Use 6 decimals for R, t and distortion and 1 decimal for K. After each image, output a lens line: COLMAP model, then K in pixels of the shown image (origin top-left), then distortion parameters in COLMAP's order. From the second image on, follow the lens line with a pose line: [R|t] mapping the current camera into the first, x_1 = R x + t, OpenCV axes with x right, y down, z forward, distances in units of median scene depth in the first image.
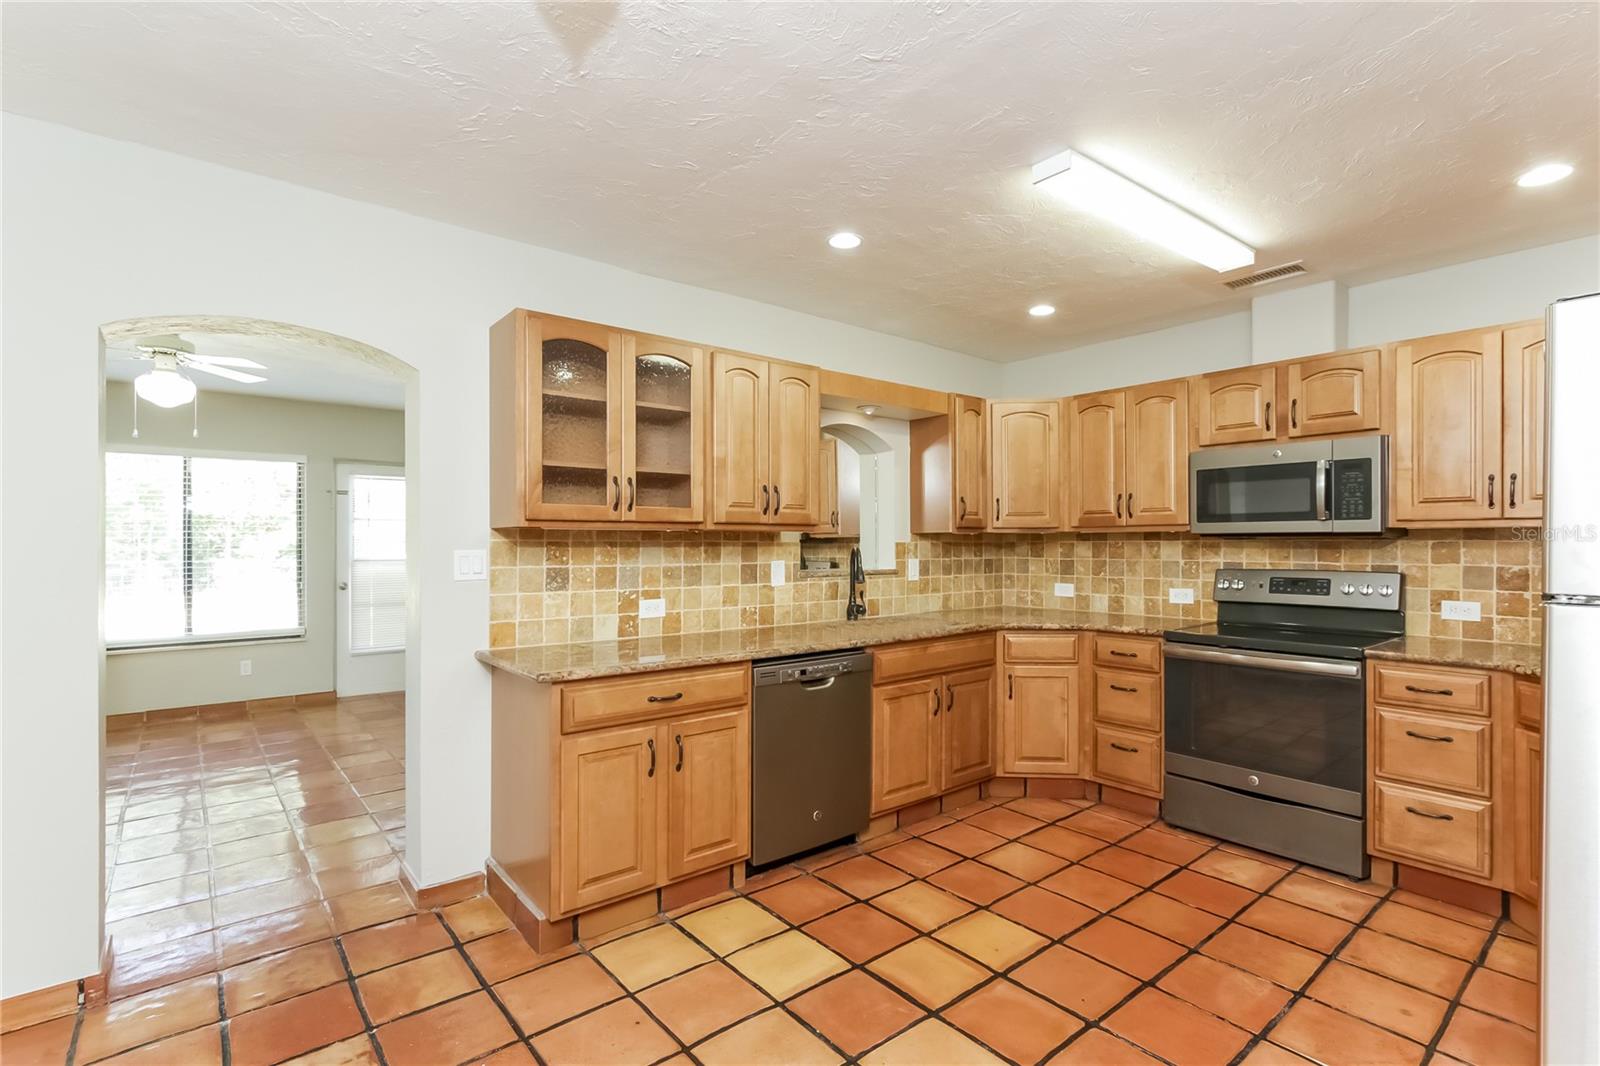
lens RADIAL K [[745.4, 0, 809.4], [0, 745.4, 542.6], [0, 0, 1]] dist [0.002862, 0.000802]
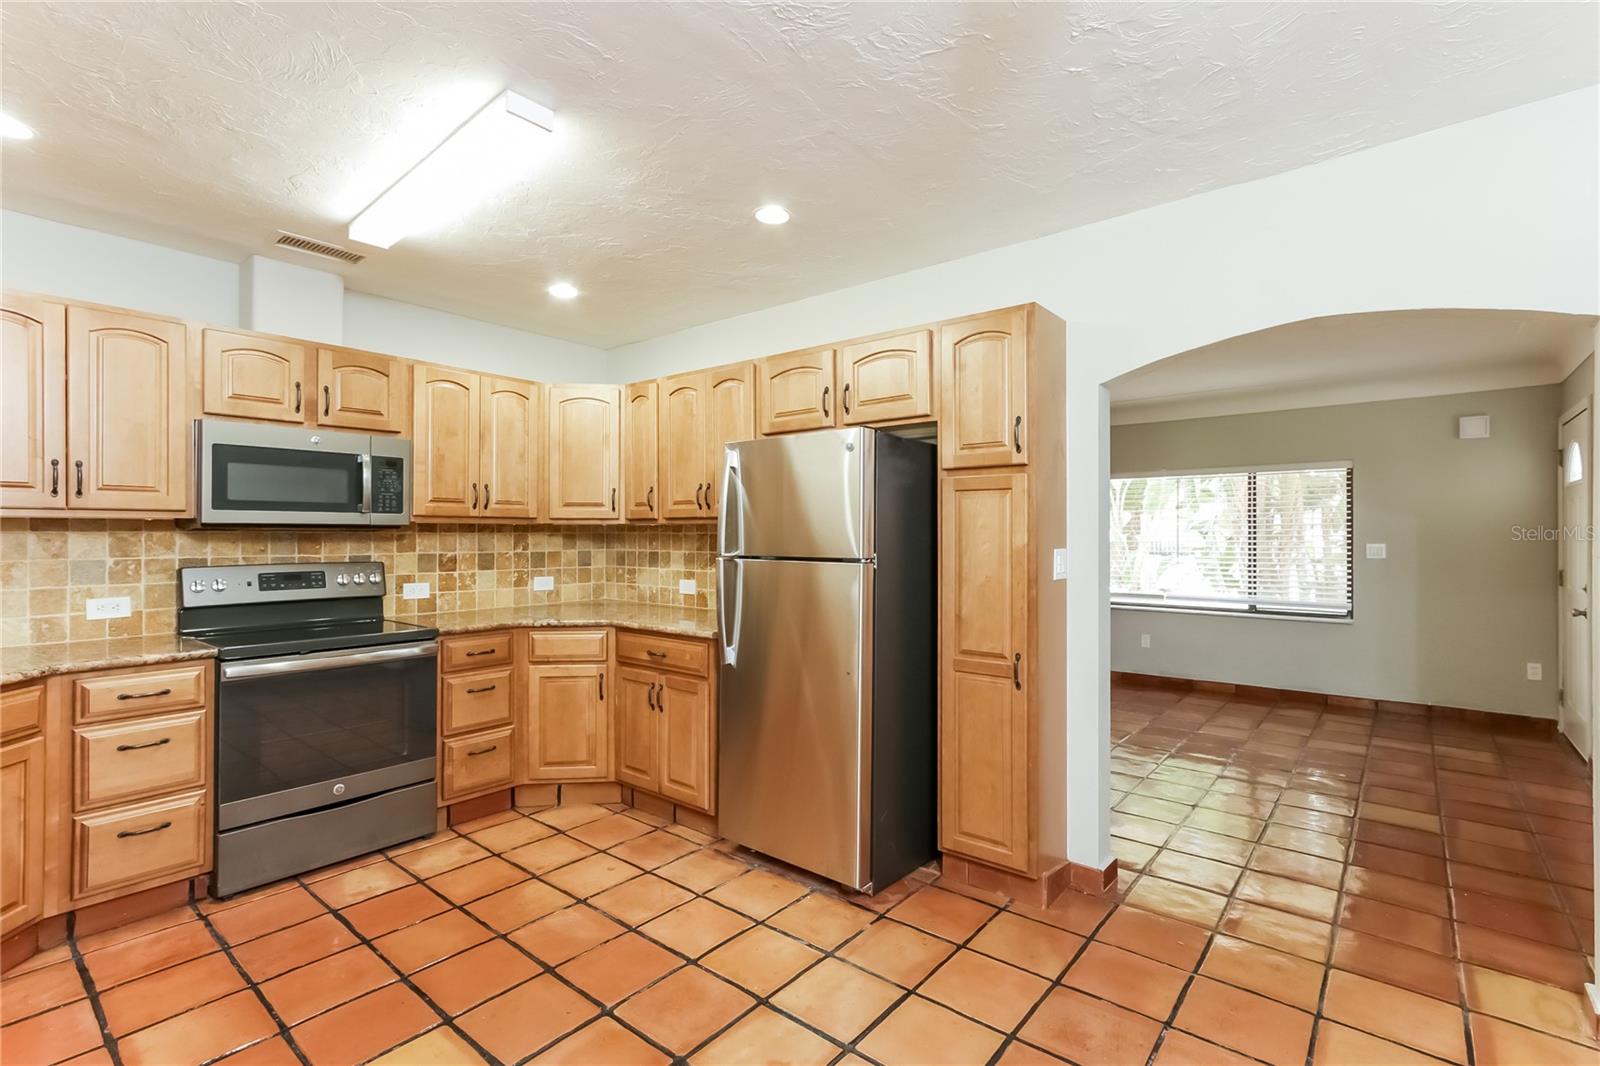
lens RADIAL K [[745.4, 0, 808.6], [0, 745.4, 530.7], [0, 0, 1]] dist [0.002862, 0.000802]
pose [[-0.193462, 0.004264, 0.981099, -0.428434], [-0.003205, 0.999982, -0.004978, -0.002342], [-0.981103, -0.004108, -0.193445, 0.593290]]
